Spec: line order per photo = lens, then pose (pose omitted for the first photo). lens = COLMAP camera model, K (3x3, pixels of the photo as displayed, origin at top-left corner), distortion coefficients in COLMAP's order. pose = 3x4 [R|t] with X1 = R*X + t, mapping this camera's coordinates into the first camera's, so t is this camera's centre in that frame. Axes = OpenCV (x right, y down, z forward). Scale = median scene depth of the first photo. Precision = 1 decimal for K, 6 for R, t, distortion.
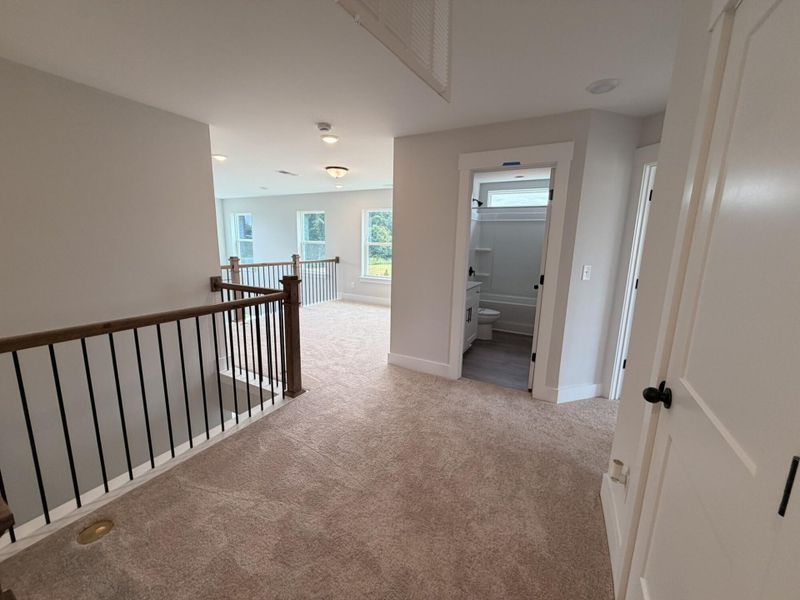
lens RADIAL K [[319.3, 0, 397.1], [0, 319.3, 300.0], [0, 0, 1]] dist [0.000920, 0.000149]
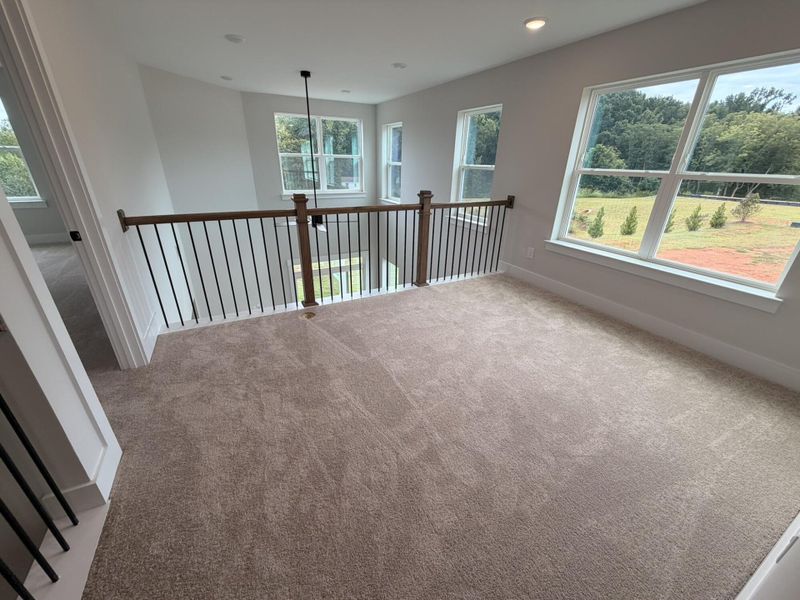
lens RADIAL K [[319.3, 0, 397.1], [0, 319.3, 300.0], [0, 0, 1]] dist [0.000920, 0.000149]
pose [[0.833039, 0.218307, -0.508319, -0.030825], [-0.104979, 0.964532, 0.242194, -0.066606], [0.543162, -0.148394, 0.826410, 0.368283]]
